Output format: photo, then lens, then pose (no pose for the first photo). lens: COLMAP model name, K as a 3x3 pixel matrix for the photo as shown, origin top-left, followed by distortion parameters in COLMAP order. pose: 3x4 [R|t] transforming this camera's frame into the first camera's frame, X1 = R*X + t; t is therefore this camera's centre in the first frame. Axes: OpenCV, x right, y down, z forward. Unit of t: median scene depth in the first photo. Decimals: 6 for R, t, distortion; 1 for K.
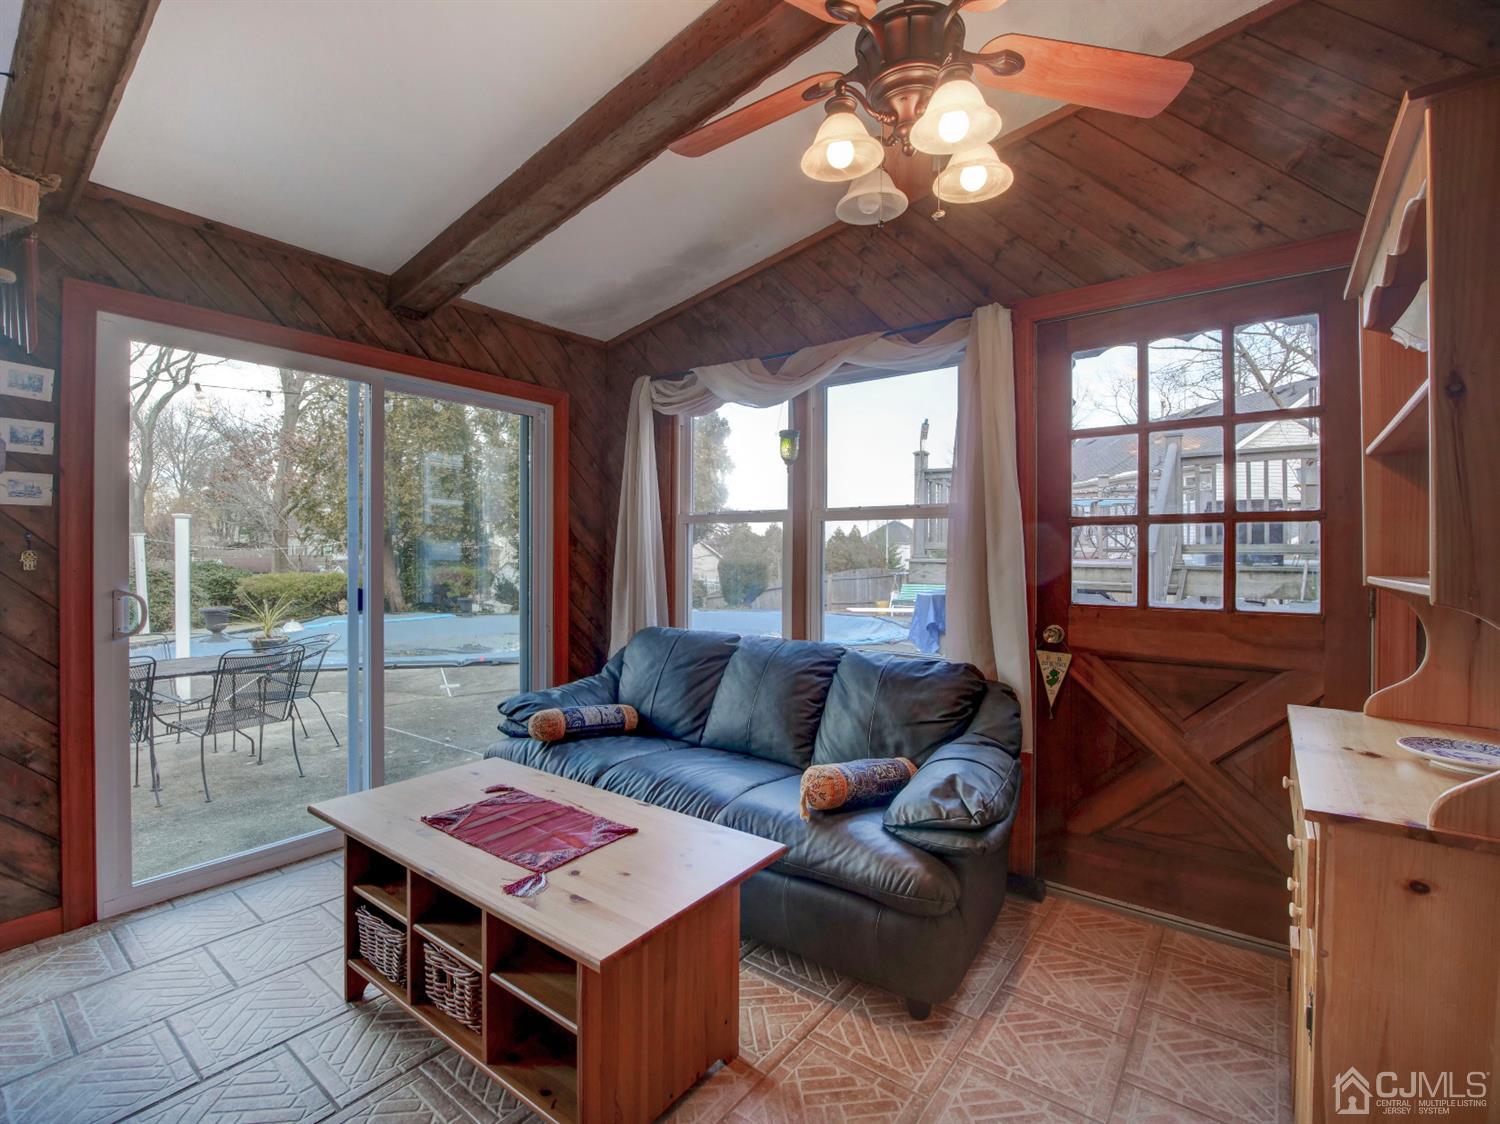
lens RADIAL K [[684.7, 0, 746.5], [0, 684.7, 553.9], [0, 0, 1]] dist [-0.002422, -0.000495]
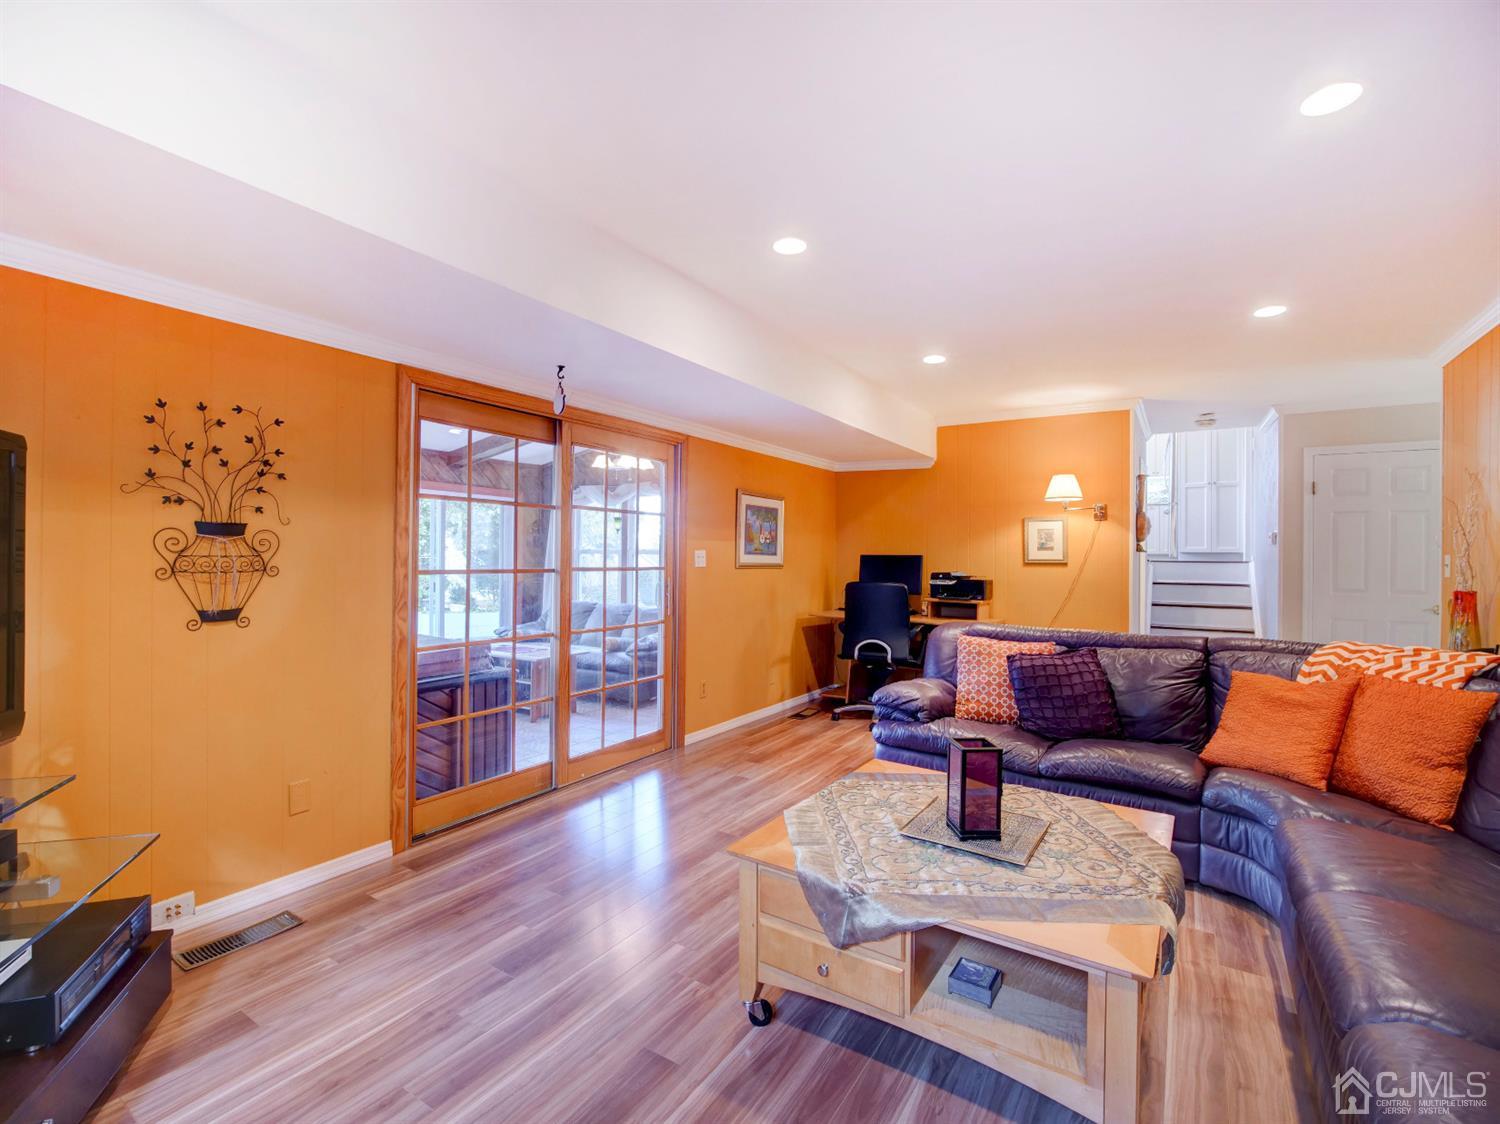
lens RADIAL K [[684.7, 0, 748.7], [0, 684.7, 560.3], [0, 0, 1]] dist [-0.002422, -0.000495]
pose [[0.996299, 0.001114, 0.085945, 0.470305], [-0.000815, 0.999993, -0.003515, -0.021749], [-0.085949, 0.003432, 0.996294, -2.141072]]
